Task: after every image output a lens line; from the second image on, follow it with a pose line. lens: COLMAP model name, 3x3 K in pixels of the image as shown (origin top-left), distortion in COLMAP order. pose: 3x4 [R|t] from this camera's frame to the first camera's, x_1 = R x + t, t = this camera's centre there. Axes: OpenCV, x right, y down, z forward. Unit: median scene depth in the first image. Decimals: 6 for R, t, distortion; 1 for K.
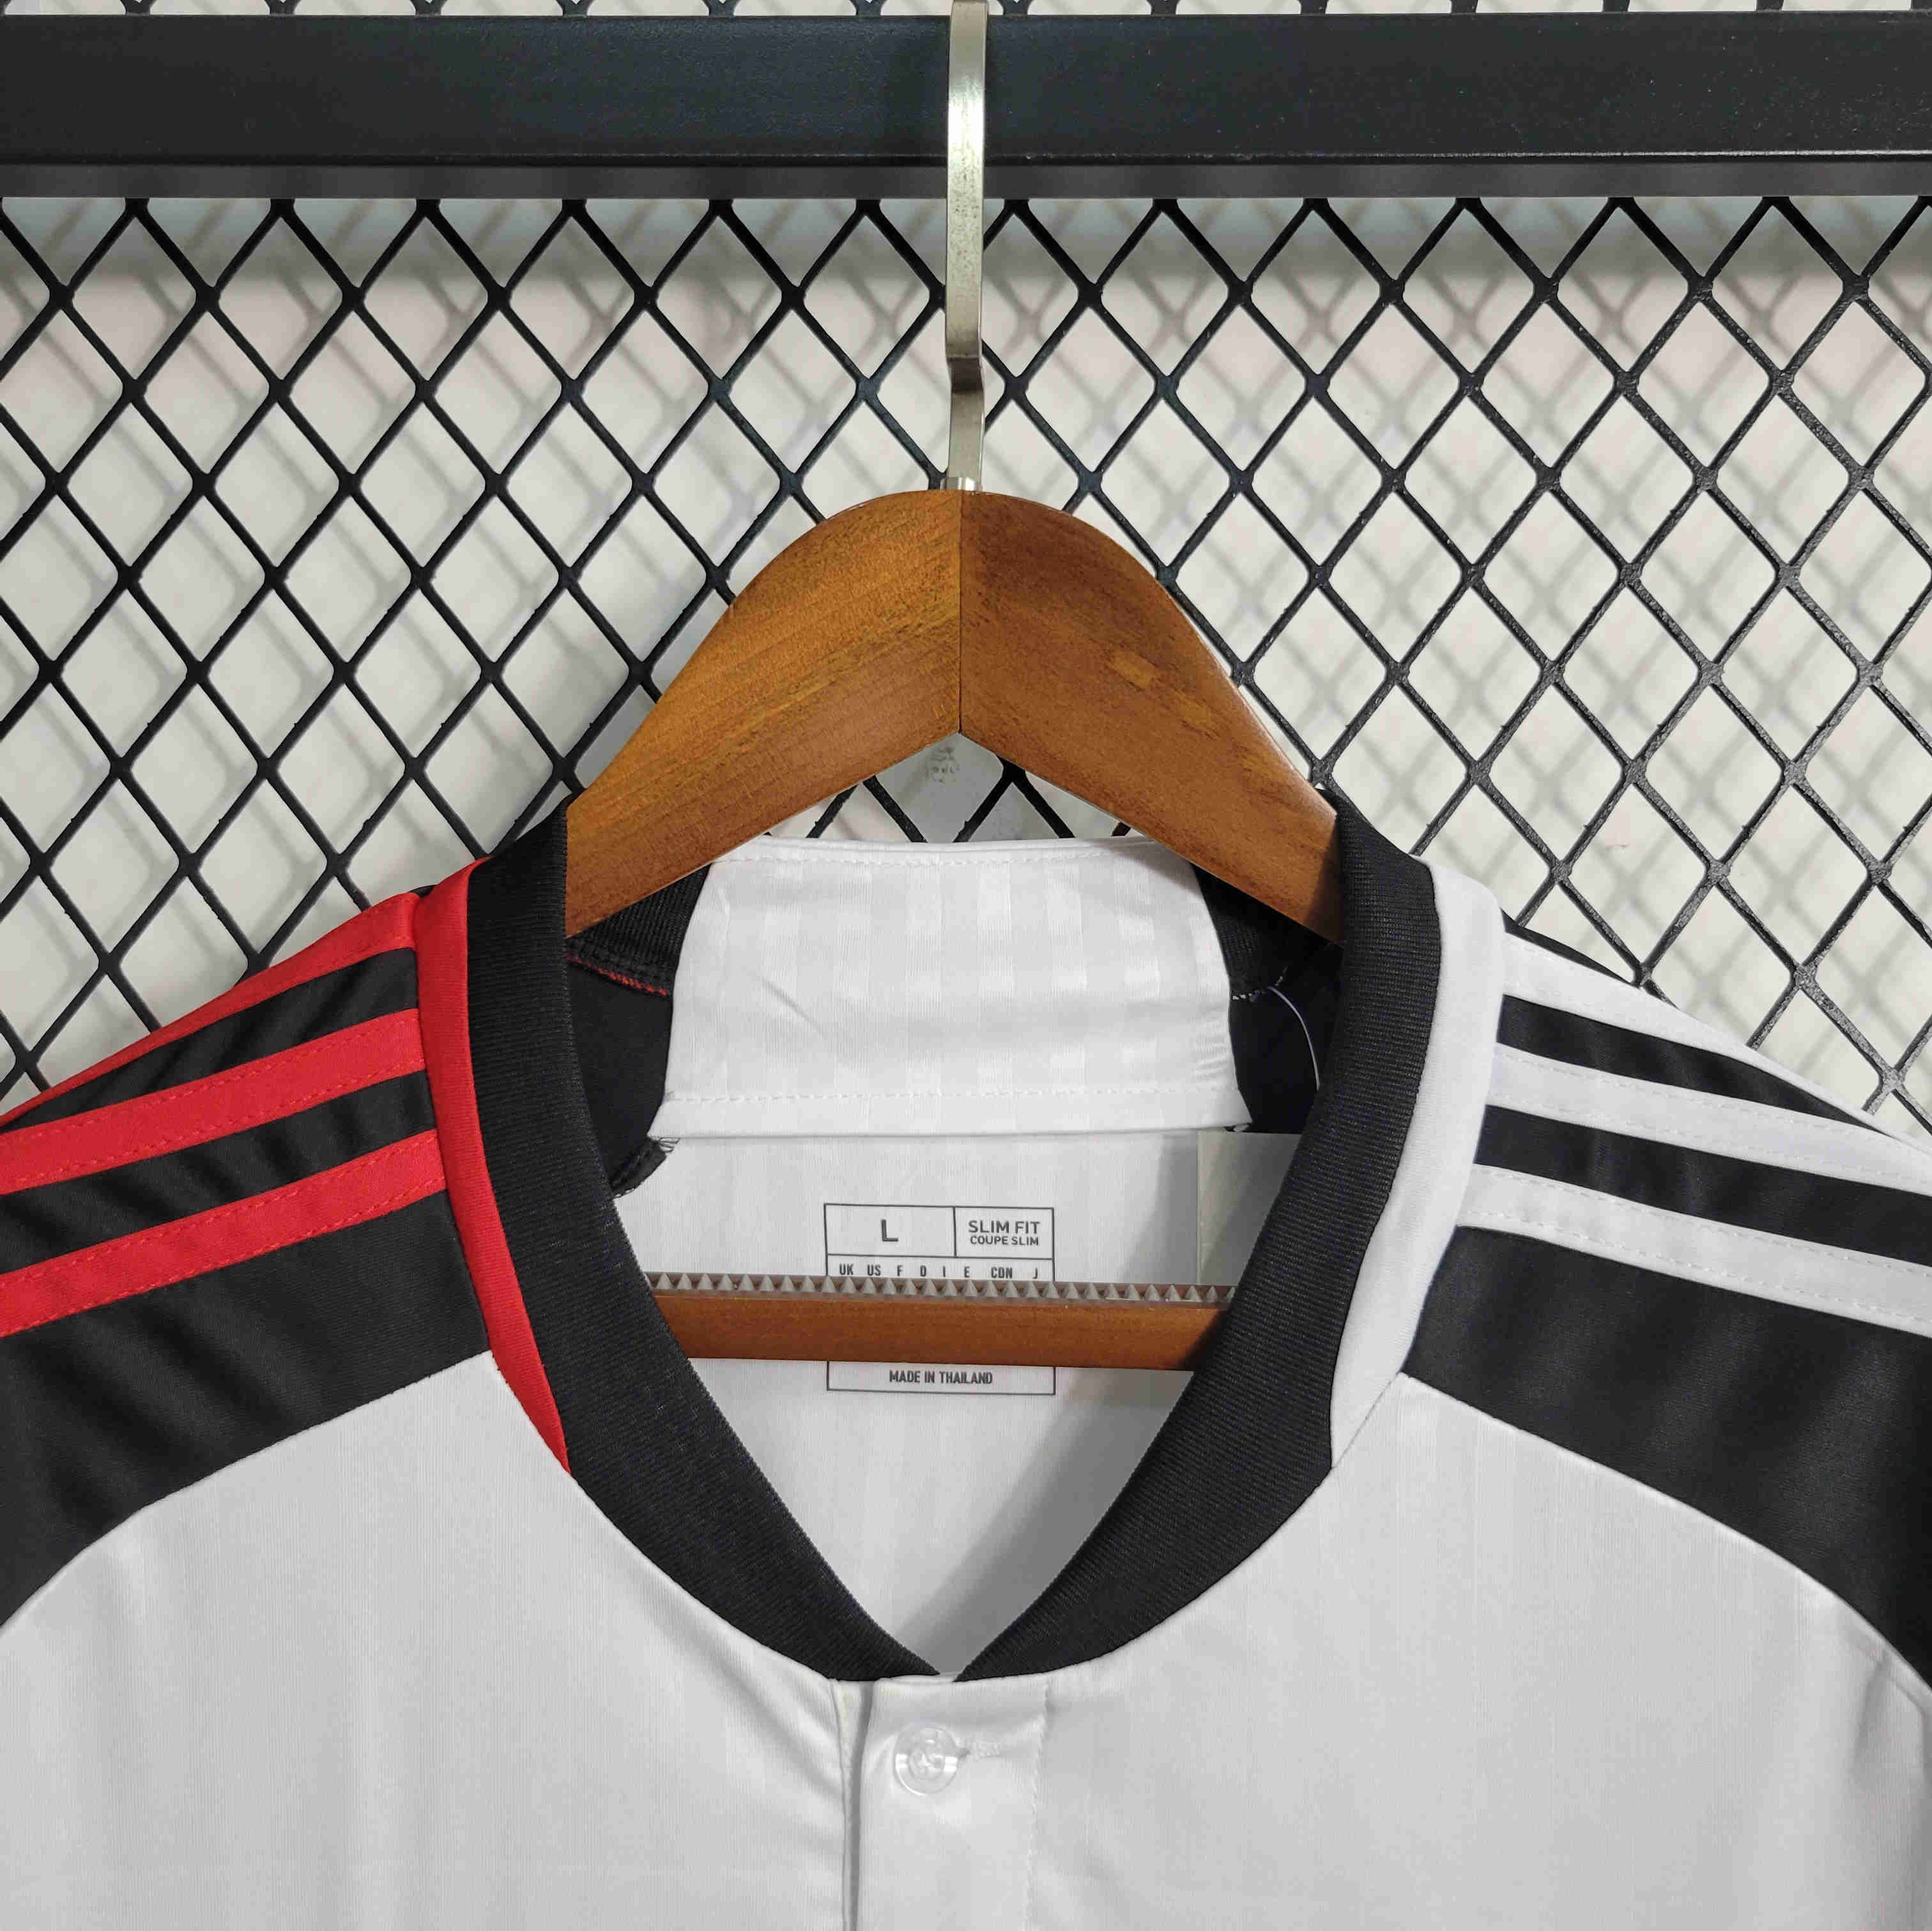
lens RADIAL K [[1809.3, 0, 949.7], [0, 1809.3, 970.4], [0, 0, 1]] dist [-0.001152, 0.007824]
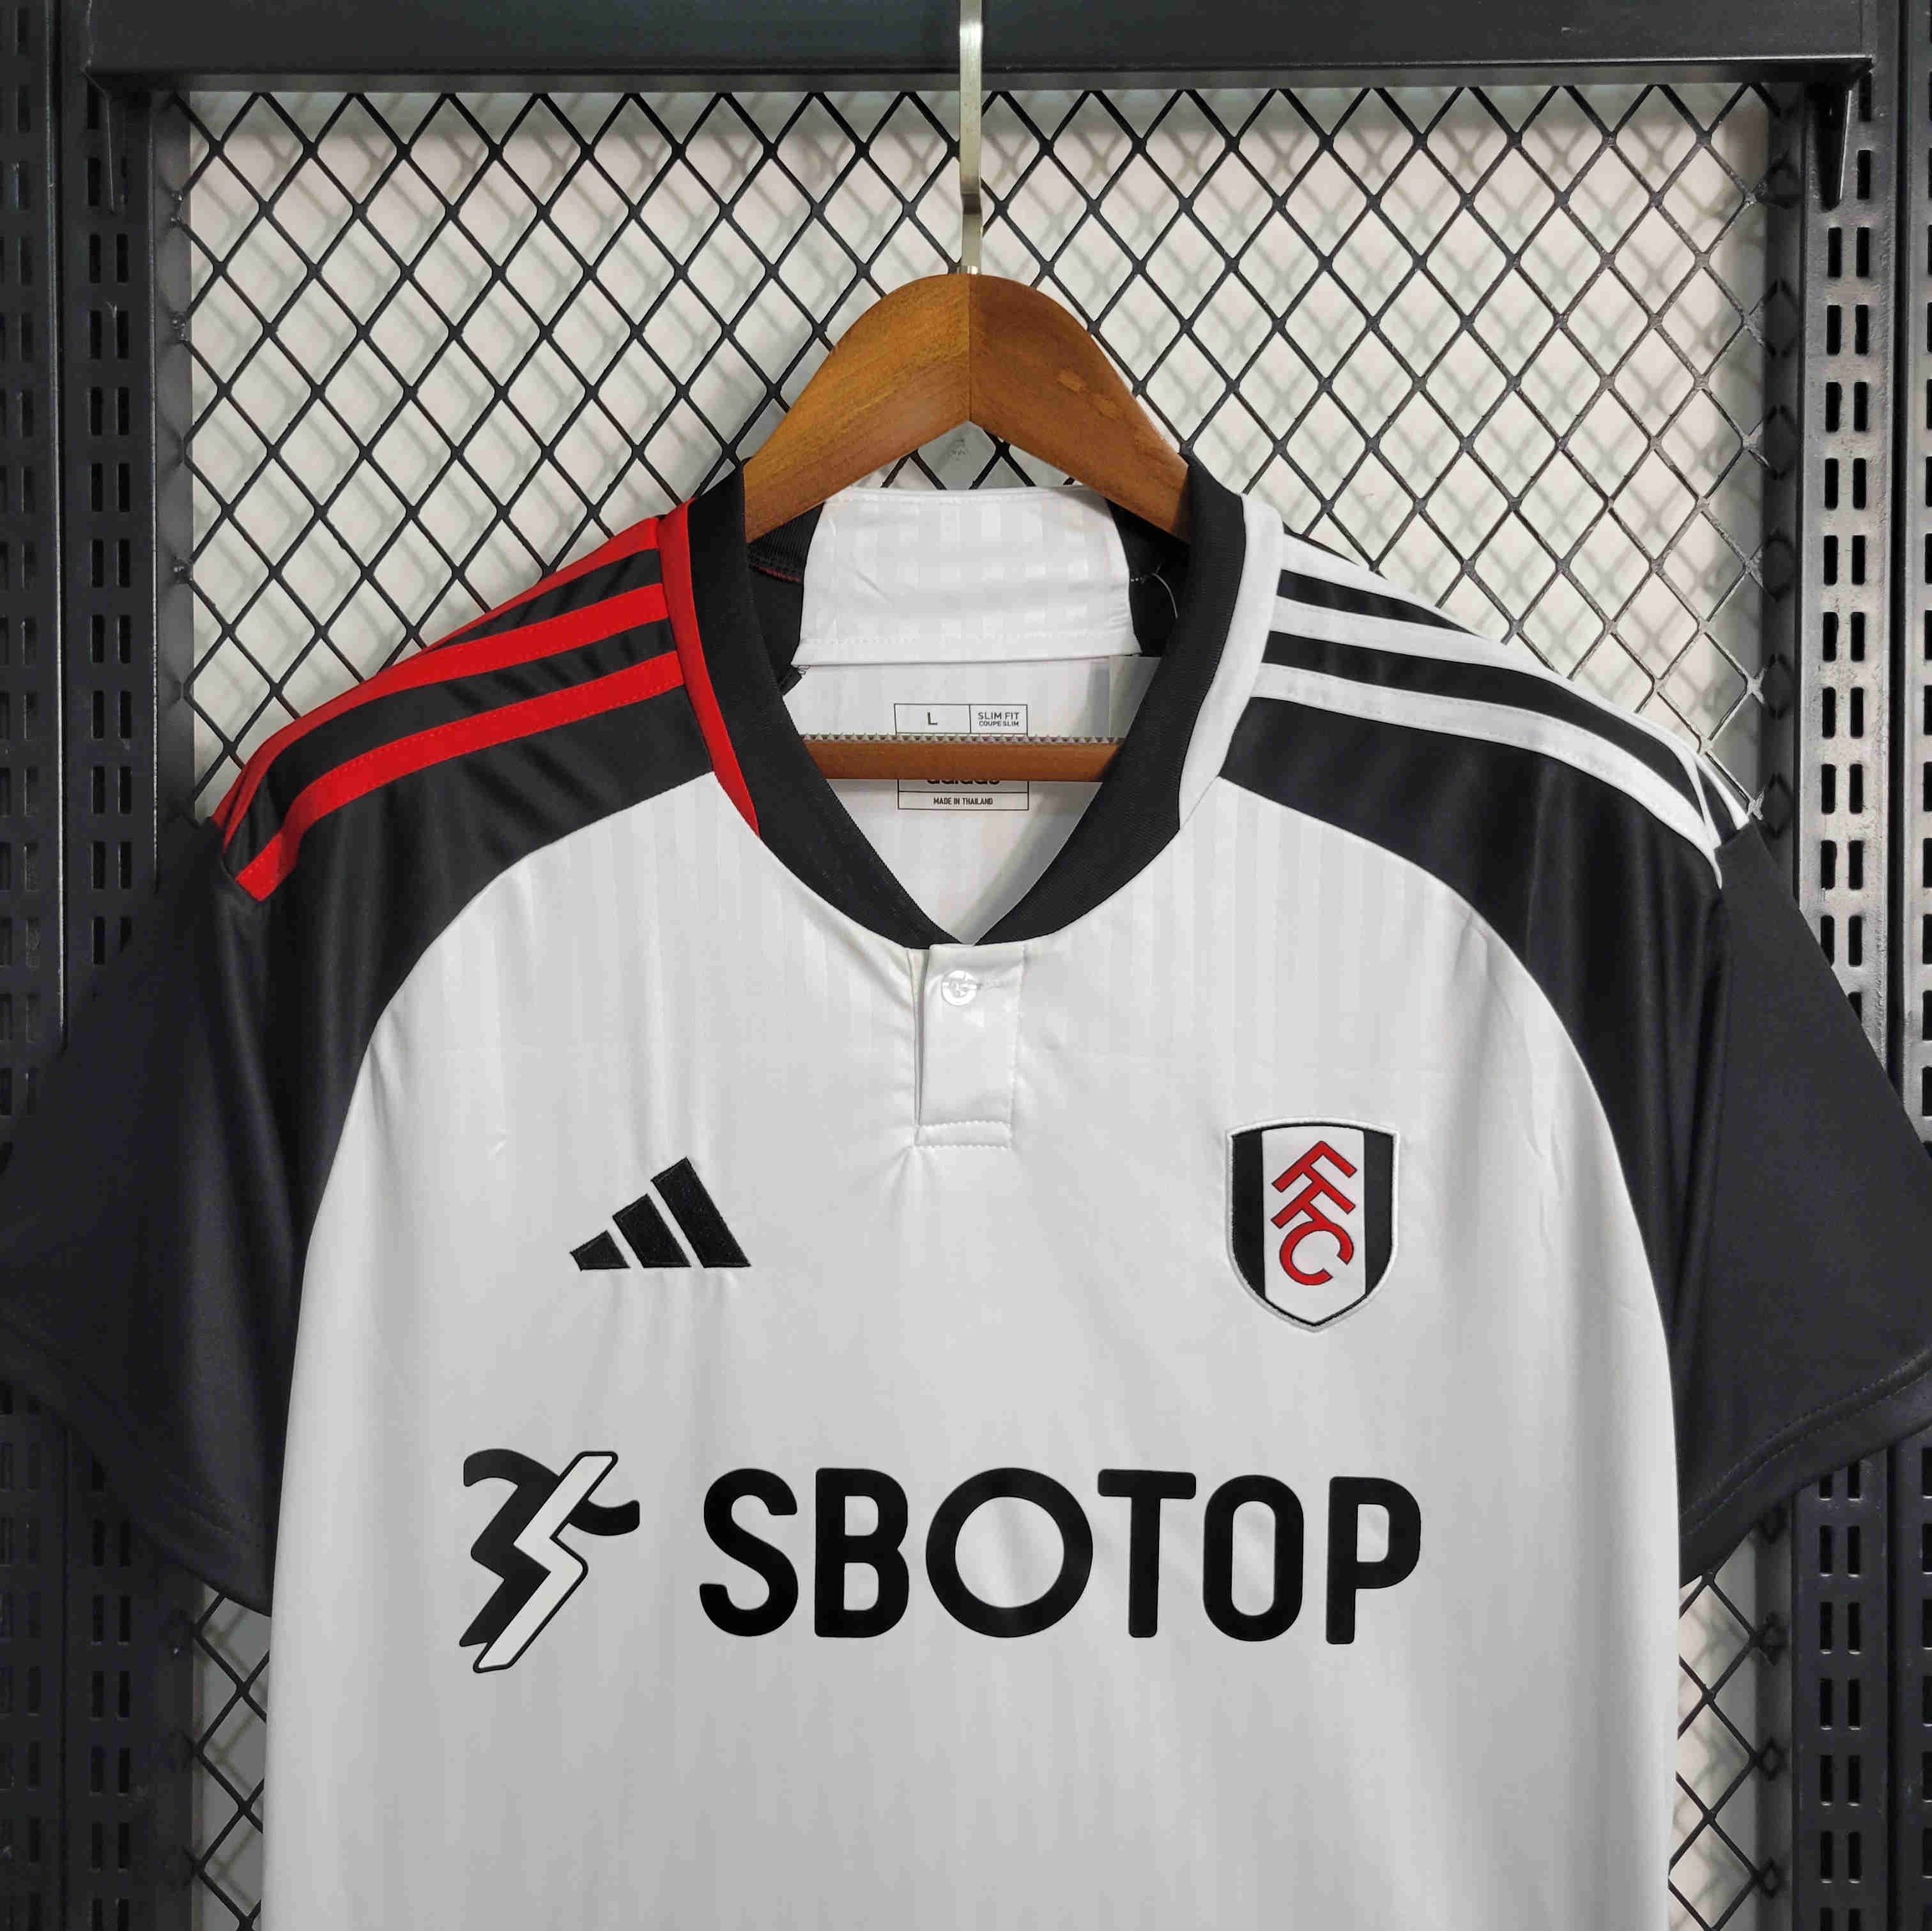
lens RADIAL K [[1798.5, 0, 966.0], [0, 1798.5, 965.5], [0, 0, 1]] dist [0.017303, -0.003057]
pose [[0.999841, -0.012102, 0.013092, -0.026337], [0.010658, 0.994391, 0.105233, 0.196926], [-0.014292, -0.105076, 0.994361, -0.731024]]
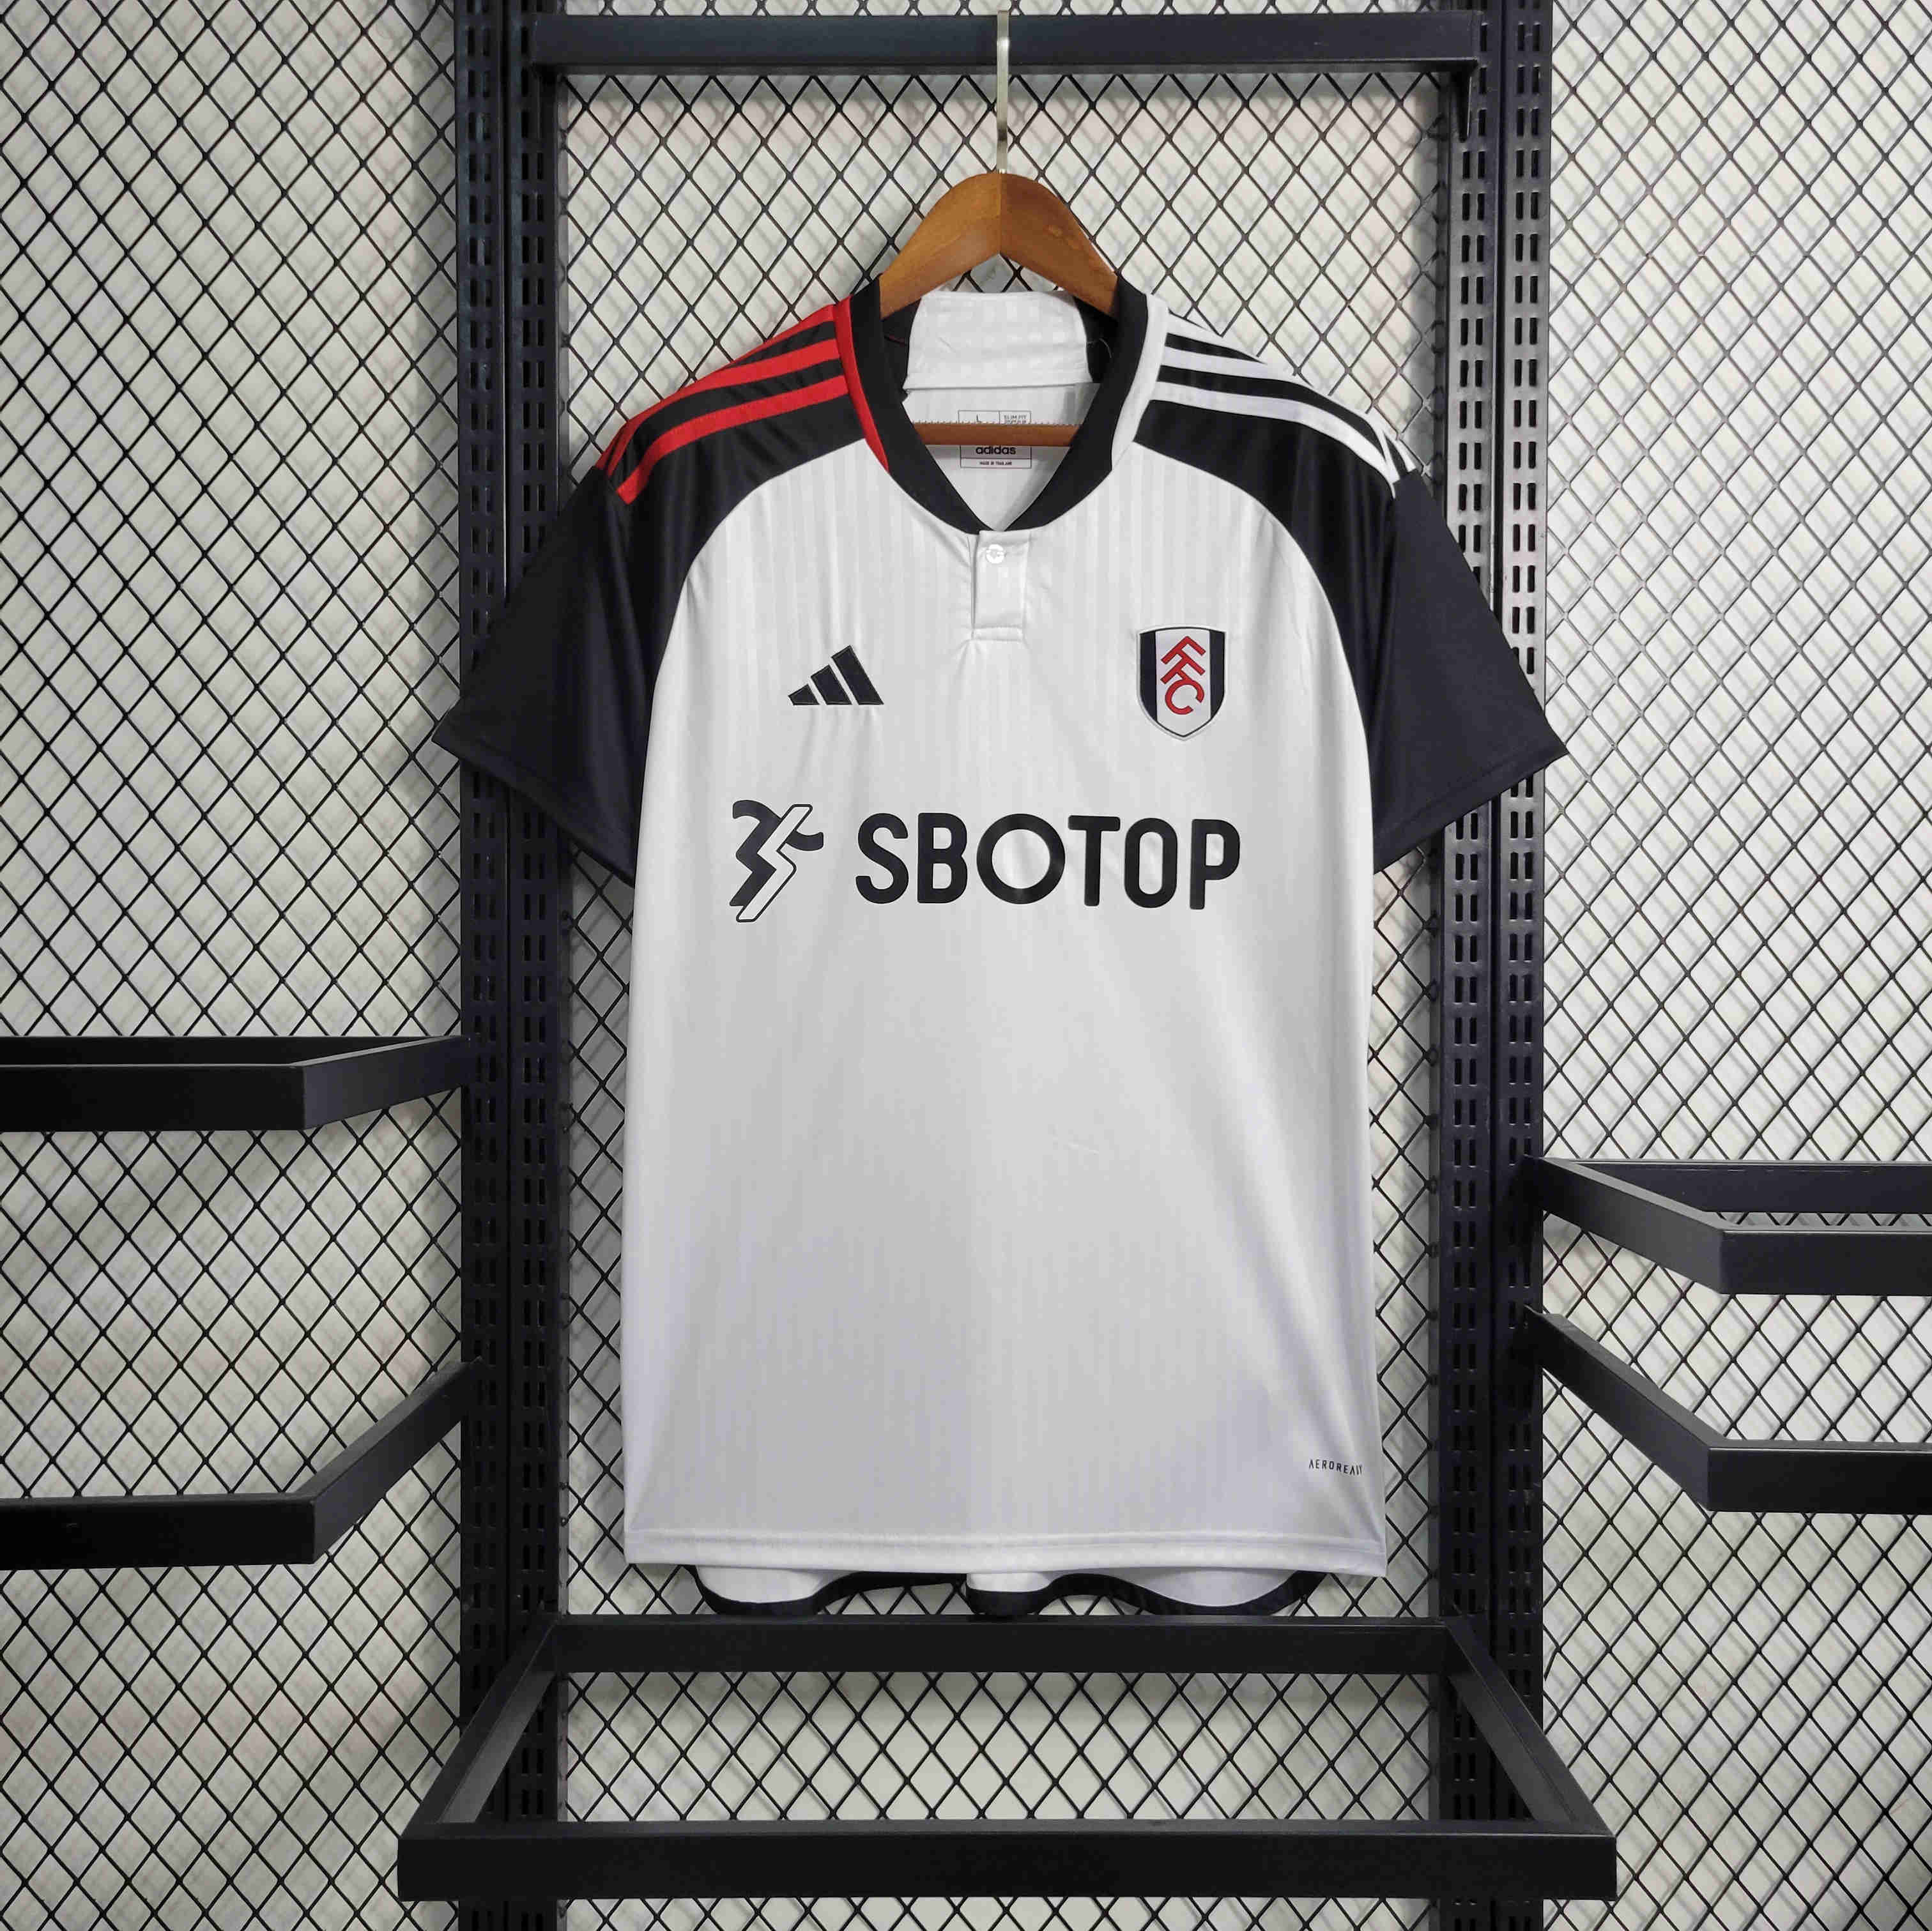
lens RADIAL K [[1796.0, 0, 954.9], [0, 1796.0, 971.9], [0, 0, 1]] dist [0.005306, 0.006794]
pose [[0.999804, -0.011573, 0.016048, -0.136764], [0.009607, 0.993020, 0.117554, 0.733064], [-0.017297, -0.117377, 0.992937, -2.231065]]
